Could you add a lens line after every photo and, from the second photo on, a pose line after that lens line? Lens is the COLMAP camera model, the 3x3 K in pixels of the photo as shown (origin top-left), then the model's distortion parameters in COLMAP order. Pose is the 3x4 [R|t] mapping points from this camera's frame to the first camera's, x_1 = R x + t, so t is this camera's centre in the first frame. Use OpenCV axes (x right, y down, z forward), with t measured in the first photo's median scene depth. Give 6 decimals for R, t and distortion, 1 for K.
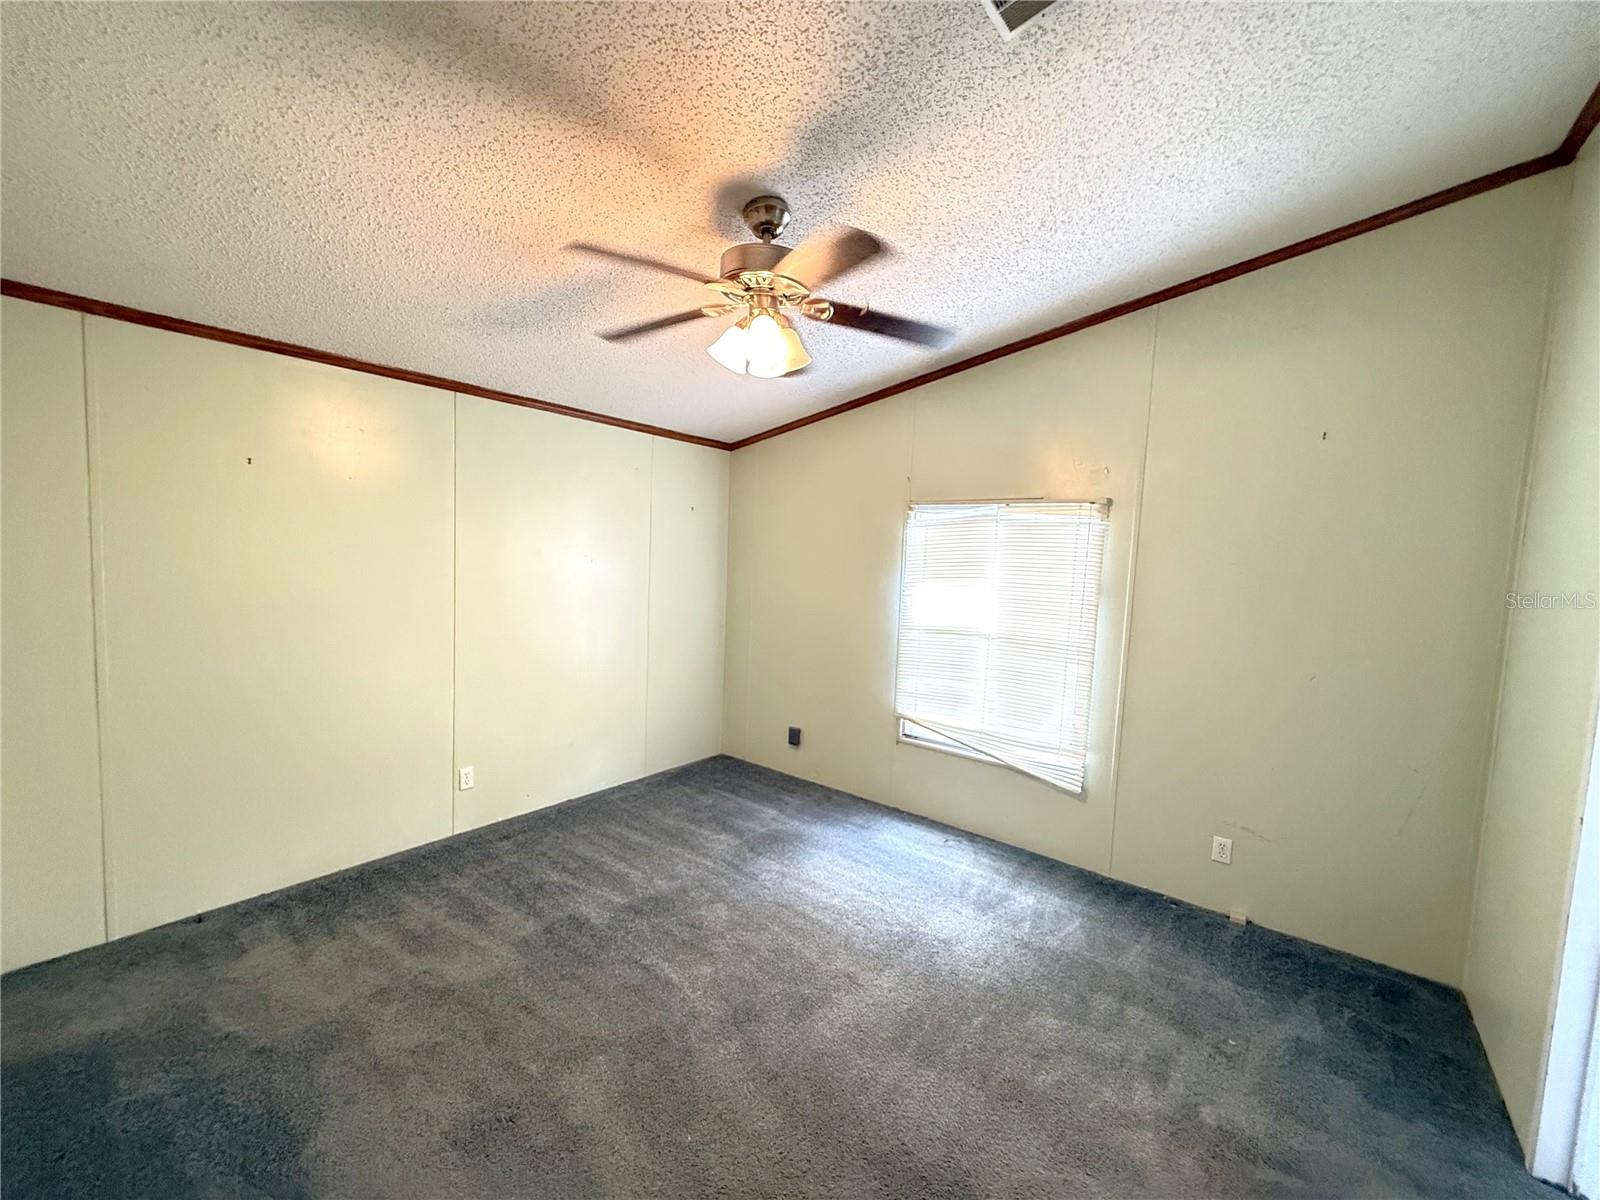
lens RADIAL K [[646.3, 0, 792.9], [0, 646.3, 600.6], [0, 0, 1]] dist [-0.000371, -0.000045]
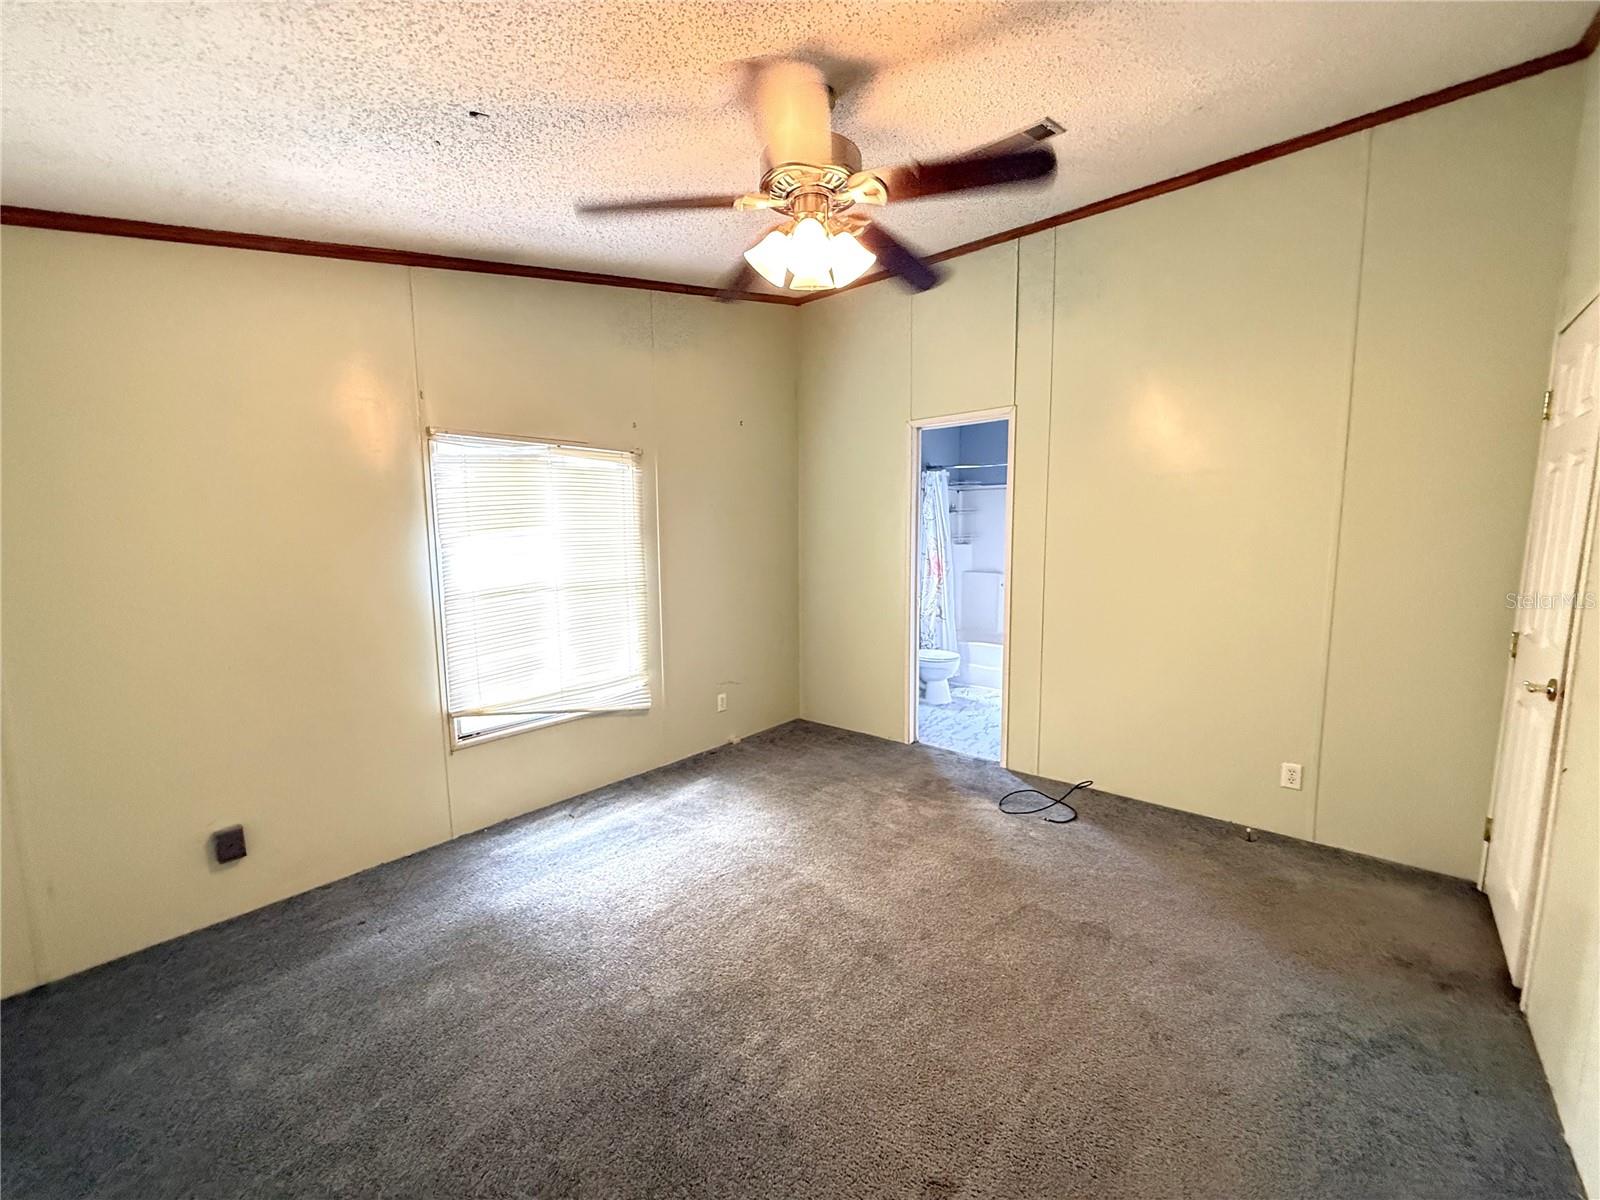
lens RADIAL K [[646.3, 0, 792.9], [0, 646.3, 600.6], [0, 0, 1]] dist [-0.000371, -0.000045]
pose [[0.034019, -0.146565, 0.988616, -0.618065], [0.091466, 0.985494, 0.142955, -0.029376], [-0.995227, 0.085561, 0.046931, 0.629391]]
